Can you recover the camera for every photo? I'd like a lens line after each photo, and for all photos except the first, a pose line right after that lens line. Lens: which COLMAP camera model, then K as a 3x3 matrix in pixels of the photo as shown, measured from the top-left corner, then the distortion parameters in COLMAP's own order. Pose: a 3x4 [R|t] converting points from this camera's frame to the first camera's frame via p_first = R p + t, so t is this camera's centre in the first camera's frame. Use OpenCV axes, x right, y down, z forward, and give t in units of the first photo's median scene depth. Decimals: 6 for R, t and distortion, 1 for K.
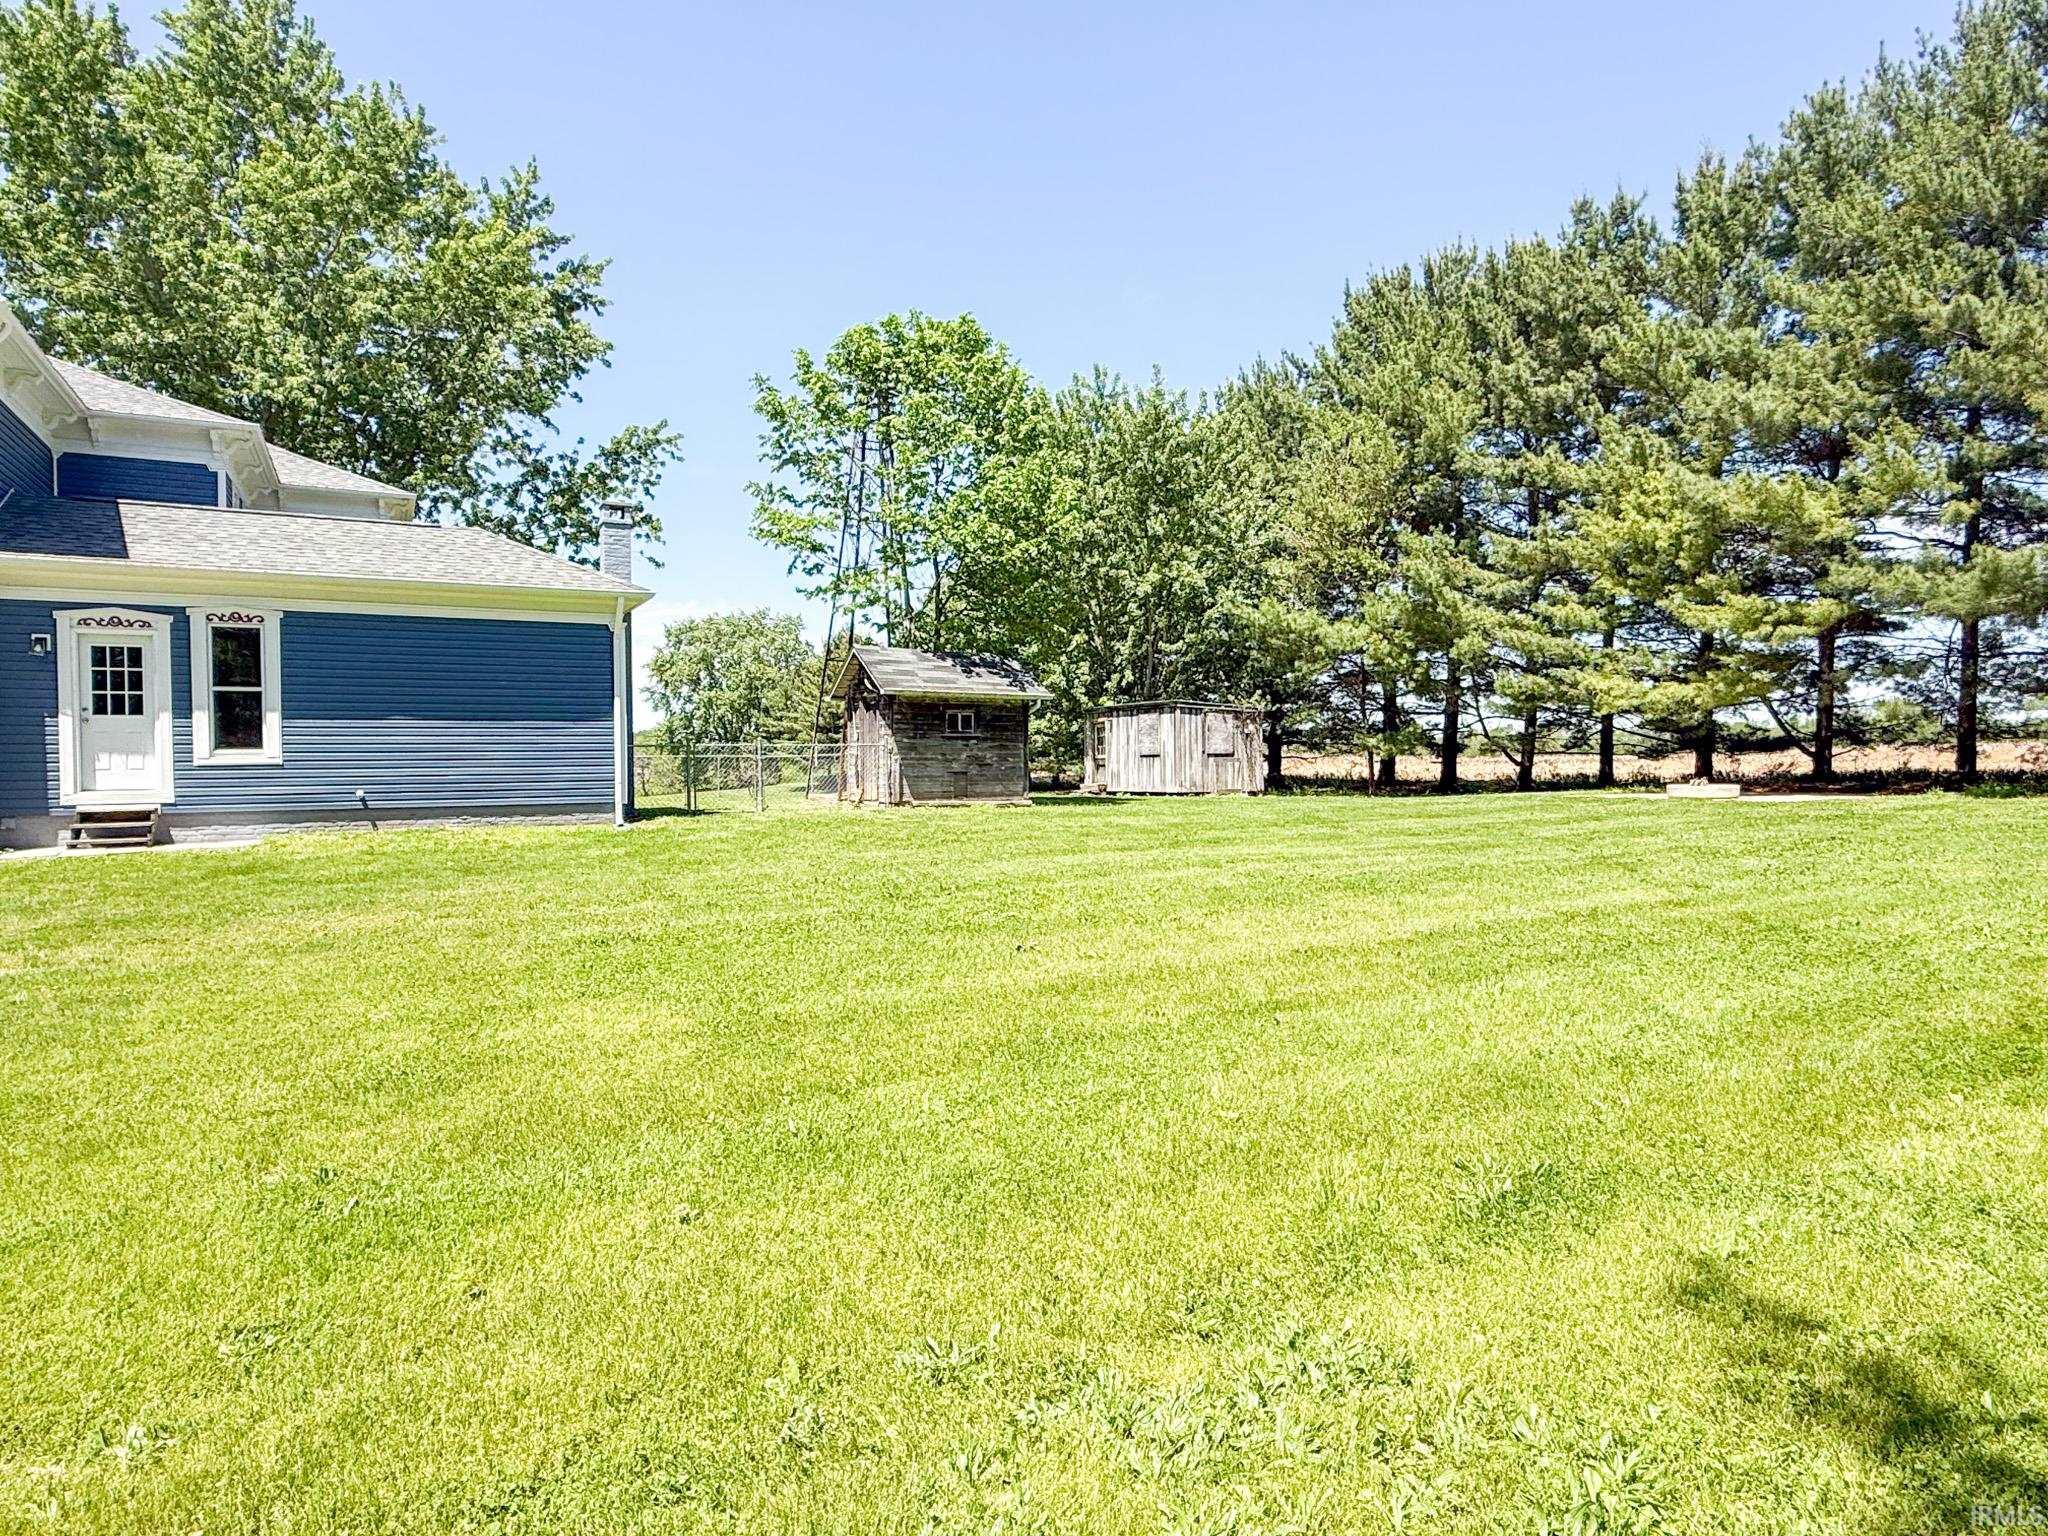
lens RADIAL K [[1218.7, 0, 1013.1], [0, 1218.7, 778.3], [0, 0, 1]] dist [0.006331, 0.000245]
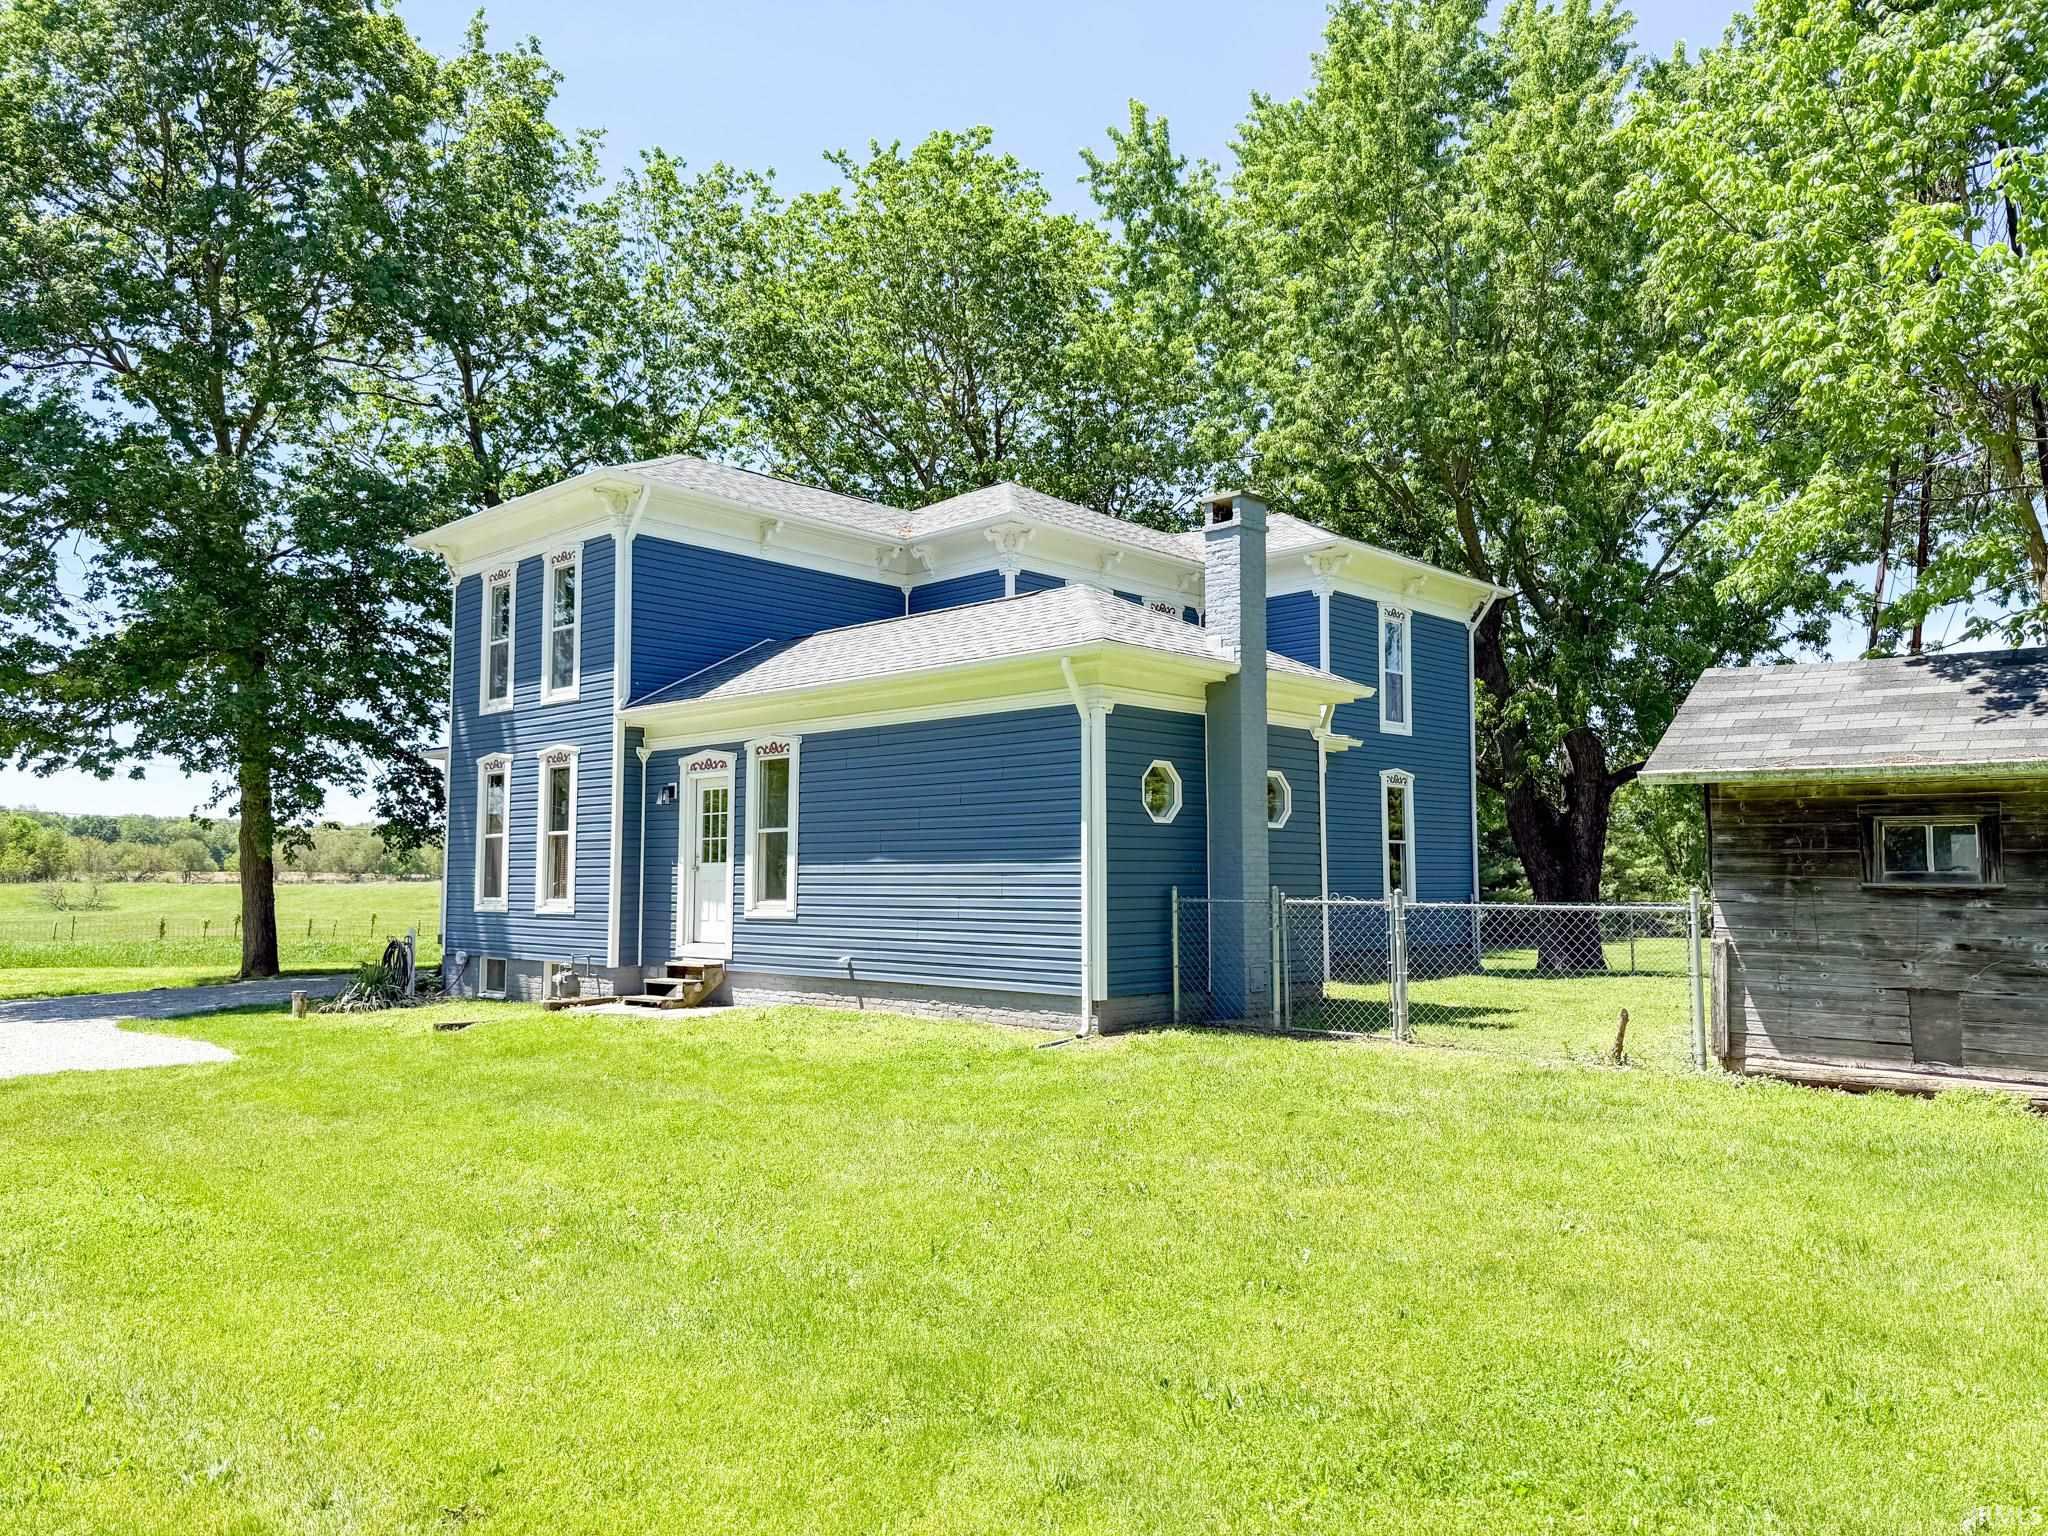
lens RADIAL K [[1449.1, 0, 1009.7], [0, 1449.1, 783.6], [0, 0, 1]] dist [0.087405, -0.015794]
pose [[0.317691, -0.051983, -0.946768, 0.386545], [-0.016051, 0.998058, -0.060186, -0.046820], [0.948059, 0.034317, 0.316239, 0.830636]]
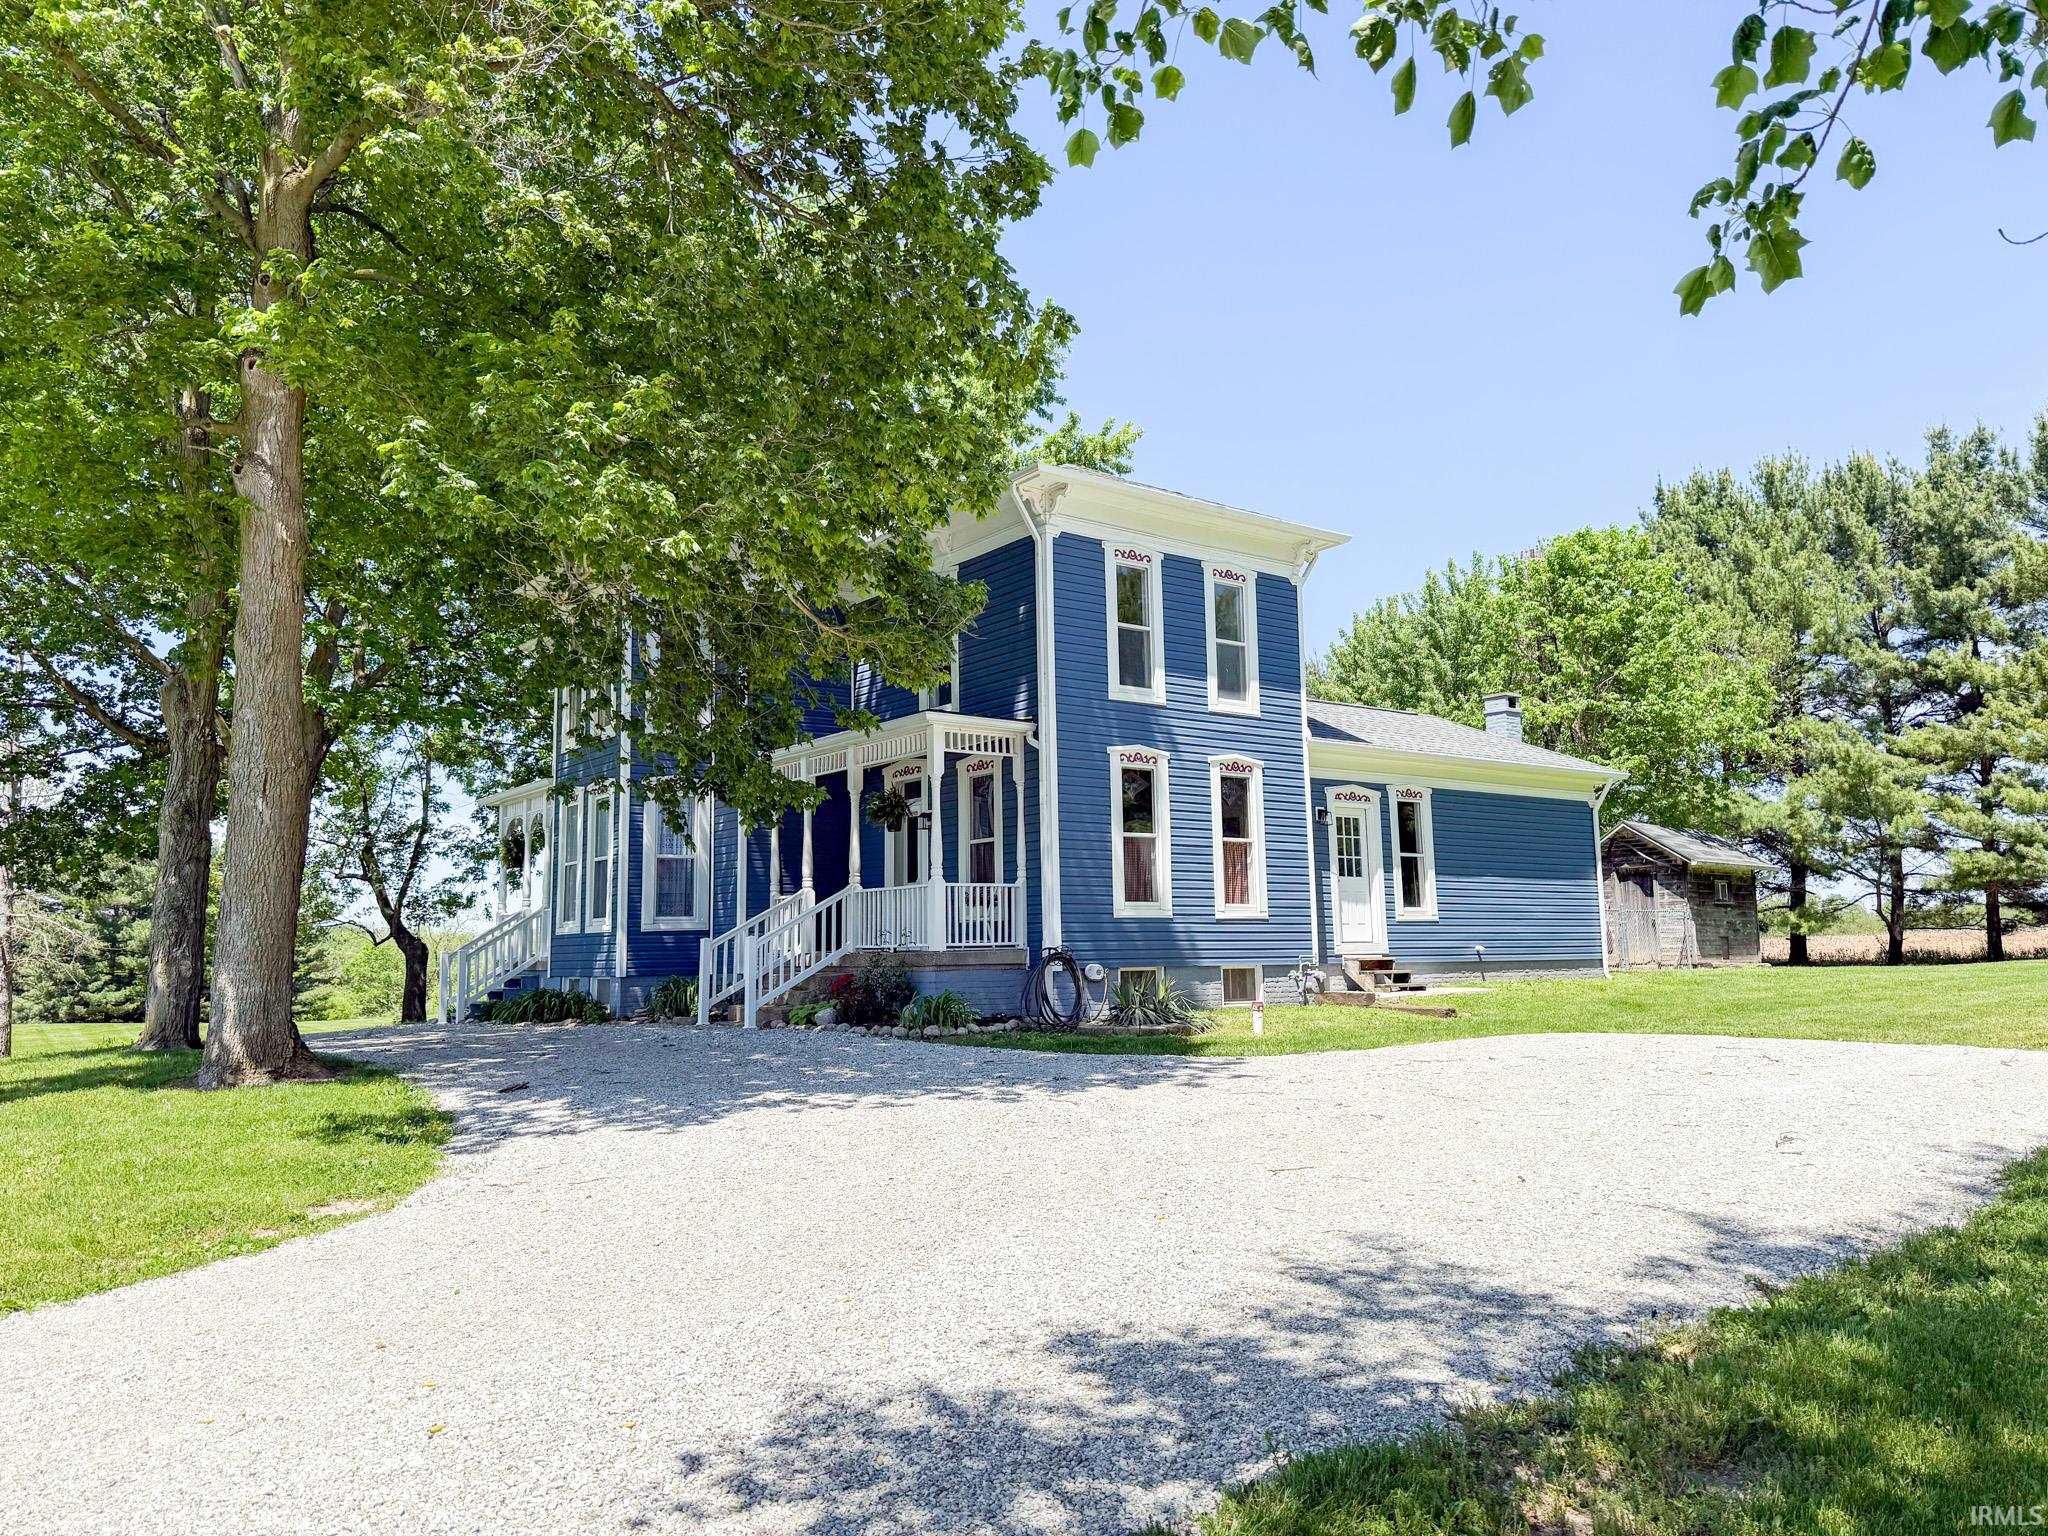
lens RADIAL K [[1449.1, 0, 1017.7], [0, 1449.1, 749.7], [0, 0, 1]] dist [0.087405, -0.015794]
pose [[0.984238, 0.023457, 0.175289, -1.241773], [0.002421, 0.989285, -0.145979, 0.029291], [-0.176834, 0.144102, 0.973634, -0.291637]]
